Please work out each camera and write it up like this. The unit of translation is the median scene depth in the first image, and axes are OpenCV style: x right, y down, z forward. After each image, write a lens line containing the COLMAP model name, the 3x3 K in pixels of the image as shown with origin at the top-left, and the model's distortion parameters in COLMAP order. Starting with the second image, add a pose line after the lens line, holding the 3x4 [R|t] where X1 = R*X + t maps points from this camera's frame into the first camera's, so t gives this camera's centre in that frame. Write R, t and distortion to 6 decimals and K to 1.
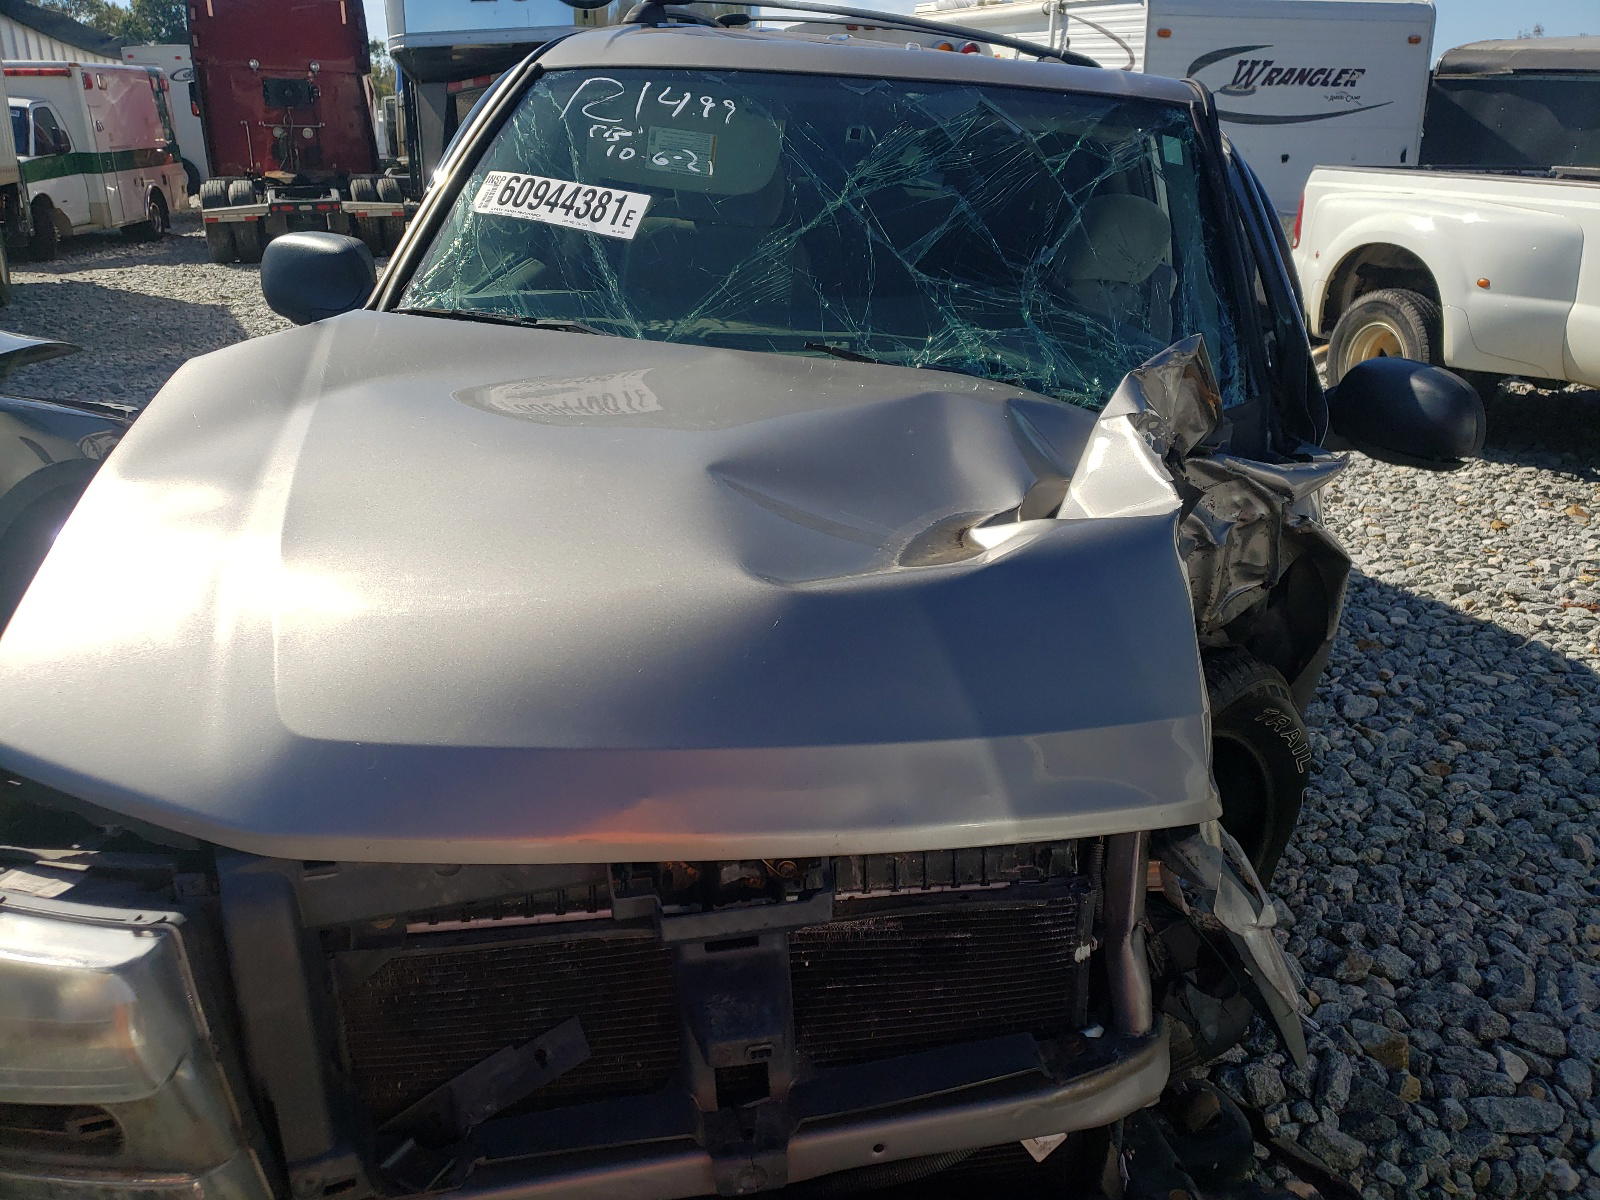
lens RADIAL K [[1261.1, 0, 795.7], [0, 1261.1, 536.1], [0, 0, 1]] dist [0.065299, -0.011799]
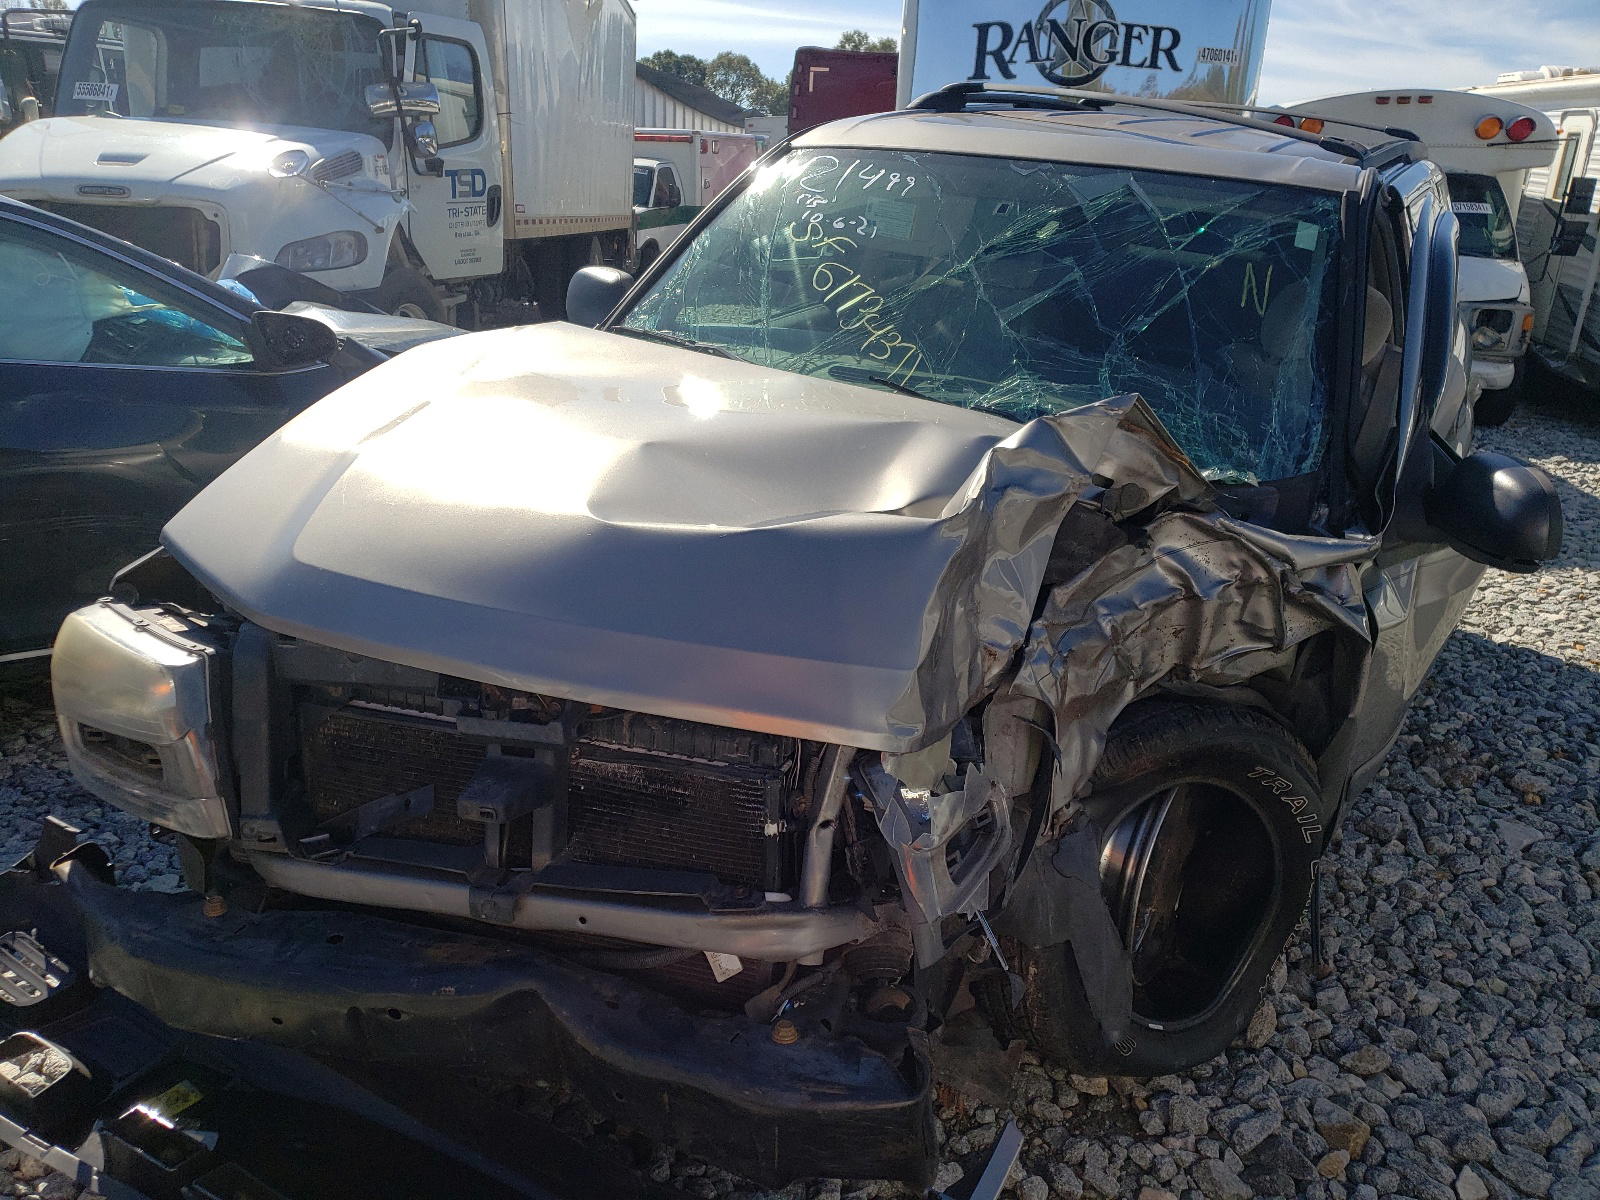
lens RADIAL K [[1261.1, 0, 795.7], [0, 1261.1, 536.1], [0, 0, 1]] dist [0.065299, -0.011799]
pose [[0.909240, 0.142788, -0.391017, 0.417008], [-0.160743, 0.986905, -0.013390, 0.025065], [0.383984, 0.075028, 0.920286, -0.122941]]
